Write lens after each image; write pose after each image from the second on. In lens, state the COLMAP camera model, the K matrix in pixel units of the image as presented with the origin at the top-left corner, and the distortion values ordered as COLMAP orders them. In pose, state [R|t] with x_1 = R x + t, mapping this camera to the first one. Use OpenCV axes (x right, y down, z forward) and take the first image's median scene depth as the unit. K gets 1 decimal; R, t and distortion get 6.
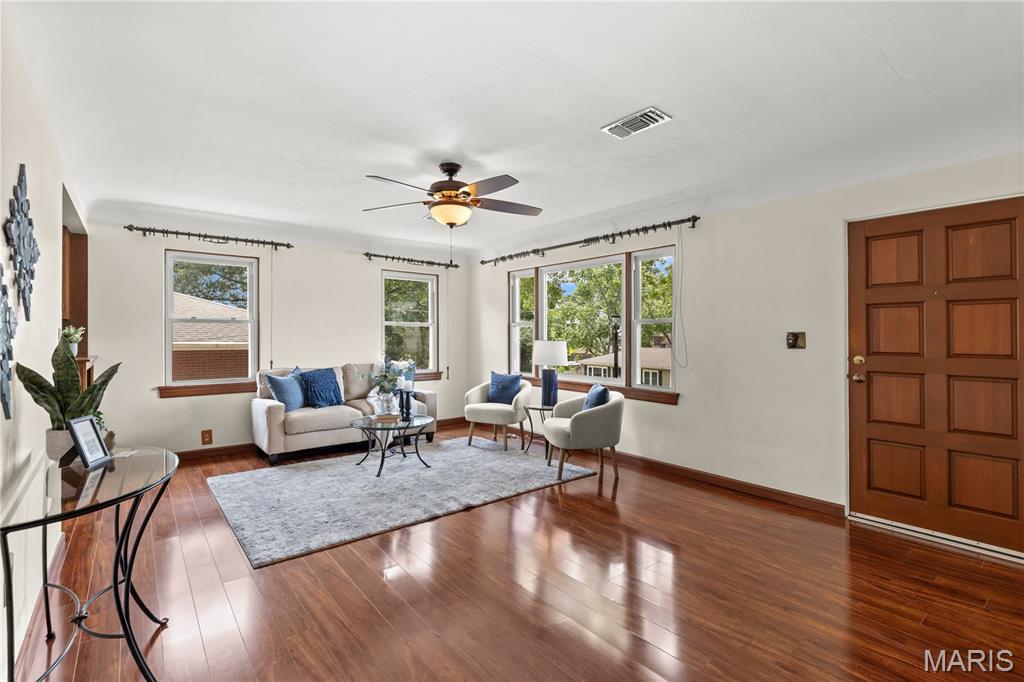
lens RADIAL K [[466.2, 0, 528.1], [0, 466.2, 338.1], [0, 0, 1]] dist [0.001333, 0.000122]
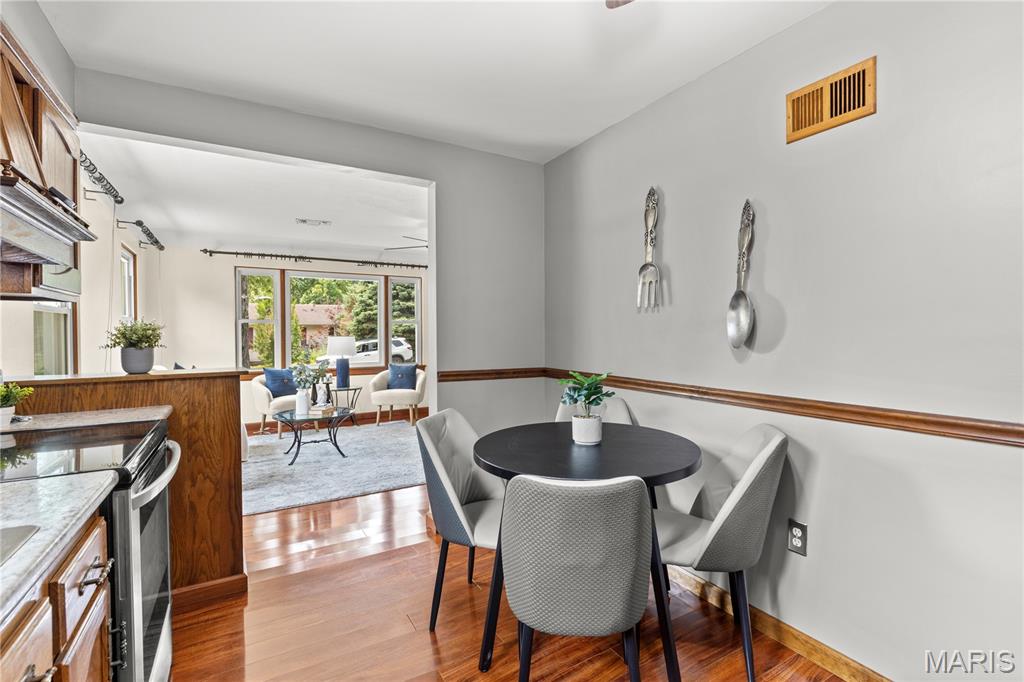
lens RADIAL K [[466.2, 0, 515.9], [0, 466.2, 340.6], [0, 0, 1]] dist [0.001333, 0.000122]
pose [[0.160144, -0.027320, 0.986716, -1.255802], [0.004876, 0.999627, 0.026886, -0.014896], [-0.987082, 0.000506, 0.160217, 0.377398]]
